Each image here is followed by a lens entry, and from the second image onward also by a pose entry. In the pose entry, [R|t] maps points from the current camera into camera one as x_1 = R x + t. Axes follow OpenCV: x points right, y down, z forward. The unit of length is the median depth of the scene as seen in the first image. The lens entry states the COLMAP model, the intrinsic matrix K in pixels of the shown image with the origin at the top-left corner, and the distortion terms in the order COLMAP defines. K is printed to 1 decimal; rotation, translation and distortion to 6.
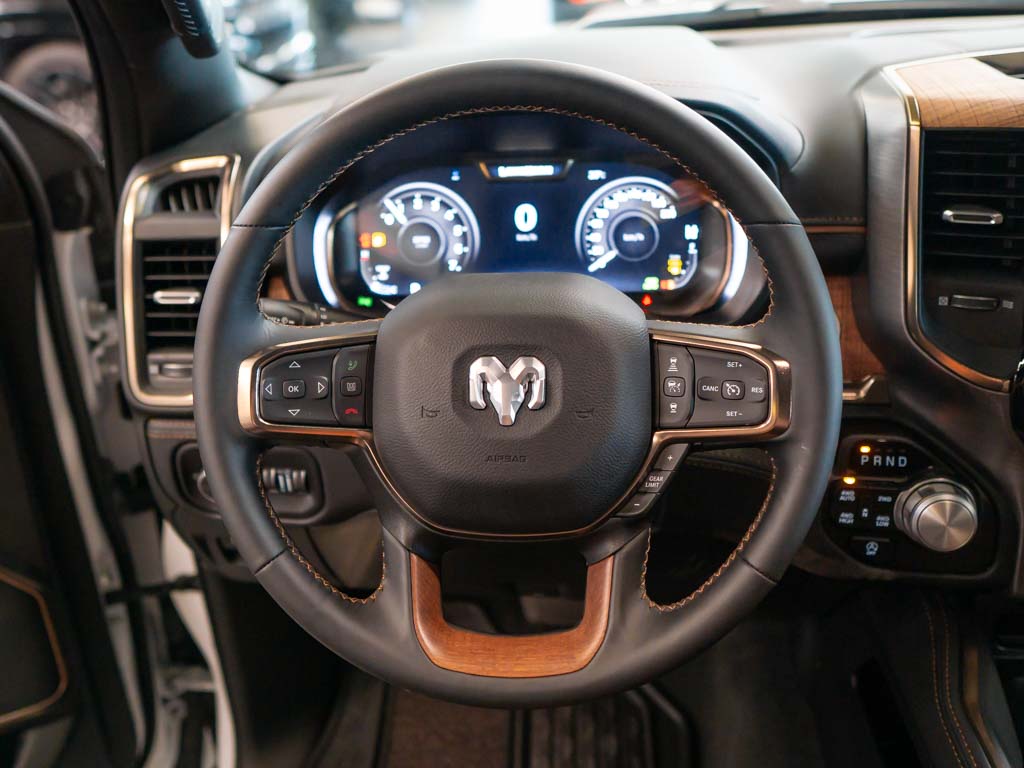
lens RADIAL K [[1004.5, 0, 514.9], [0, 1004.5, 380.2], [0, 0, 1]] dist [0.022952, 0.000000]
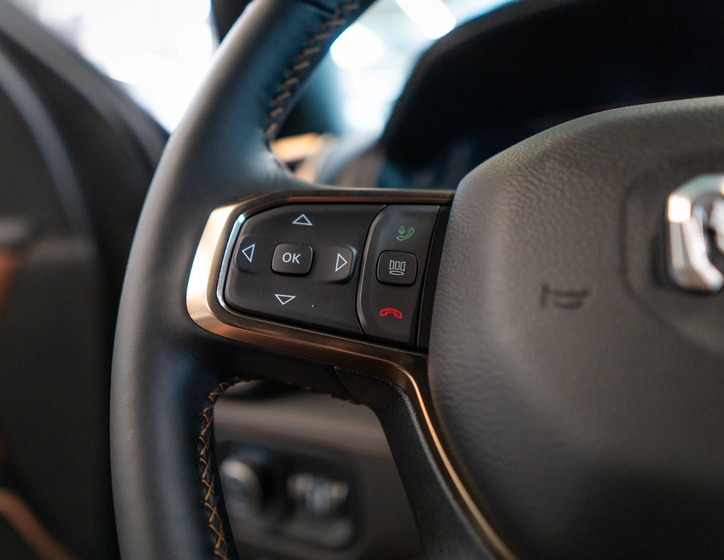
lens RADIAL K [[571.8, 0, 364.4], [0, 571.8, 282.3], [0, 0, 1]] dist [-0.044727, -0.000599]
pose [[0.954211, 0.053420, -0.294325, -0.083153], [-0.153806, 0.931518, -0.329572, 0.104305], [0.256564, 0.359751, 0.897081, 0.667887]]
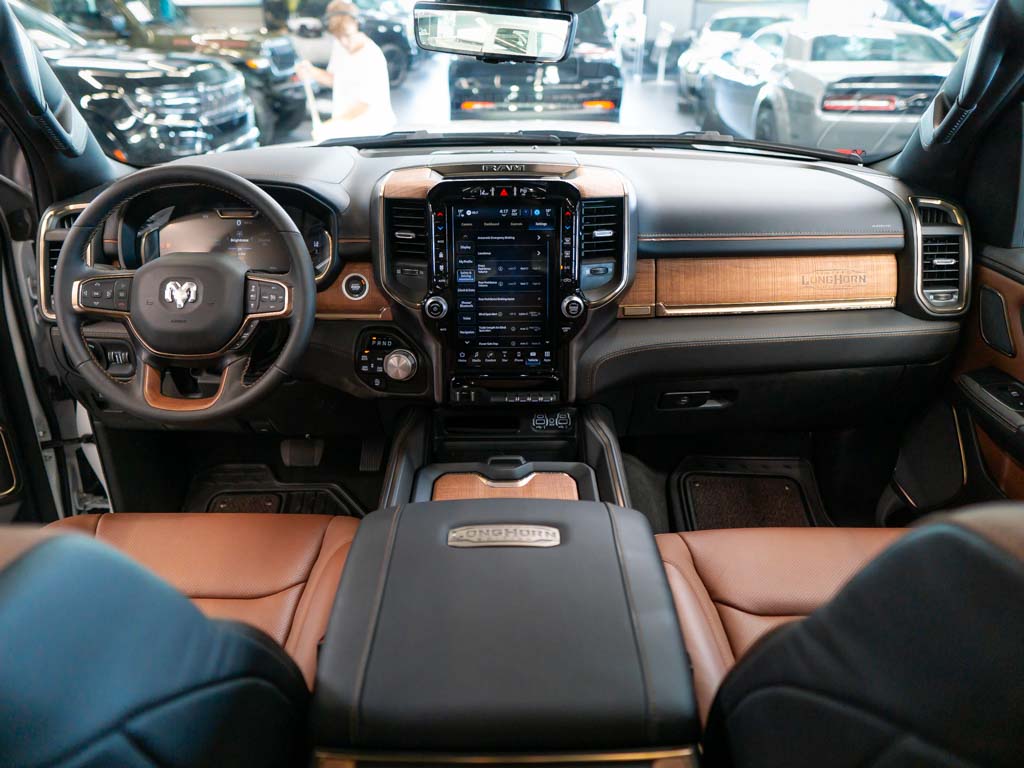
lens RADIAL K [[836.6, 0, 508.1], [0, 836.6, 387.8], [0, 0, 1]] dist [0.015609, -0.006170]
pose [[0.998098, 0.011621, 0.060548, 0.599297], [-0.009914, 0.999547, -0.028426, 0.257737], [-0.060851, 0.027771, 0.997760, -0.997251]]
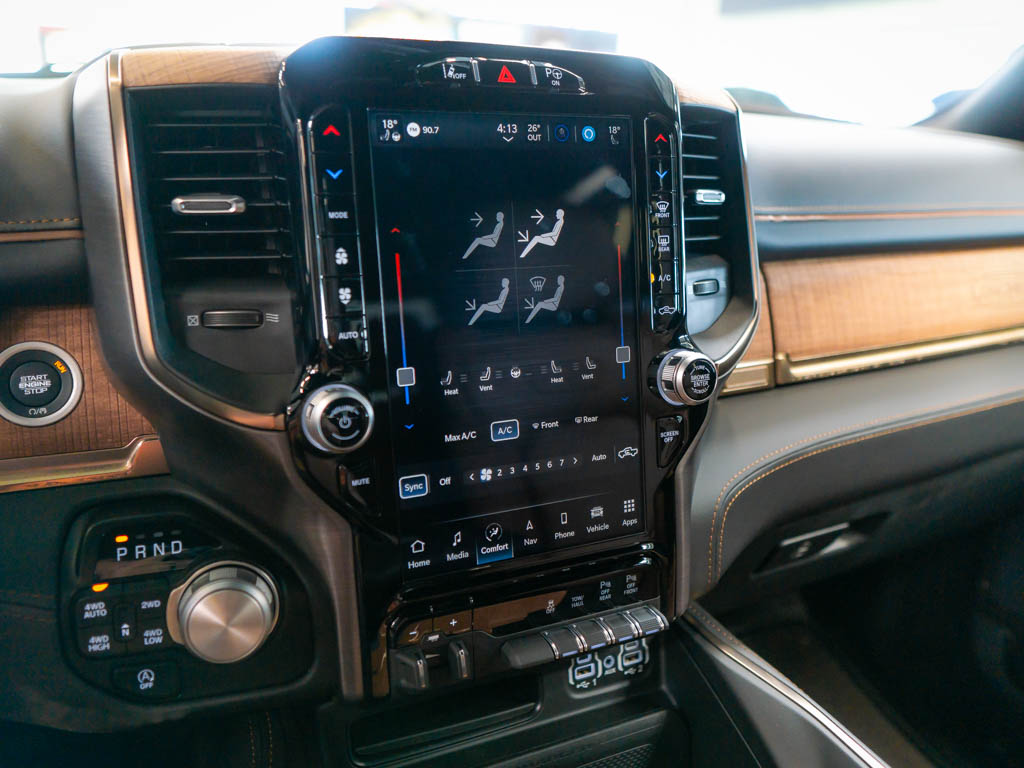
lens RADIAL K [[836.6, 0, 519.6], [0, 836.6, 381.5], [0, 0, 1]] dist [0.015609, -0.006170]
pose [[0.893377, -0.076003, 0.442832, 0.385271], [0.139945, 0.983632, -0.113506, 0.074079], [-0.426957, 0.163375, 0.889391, 0.376709]]
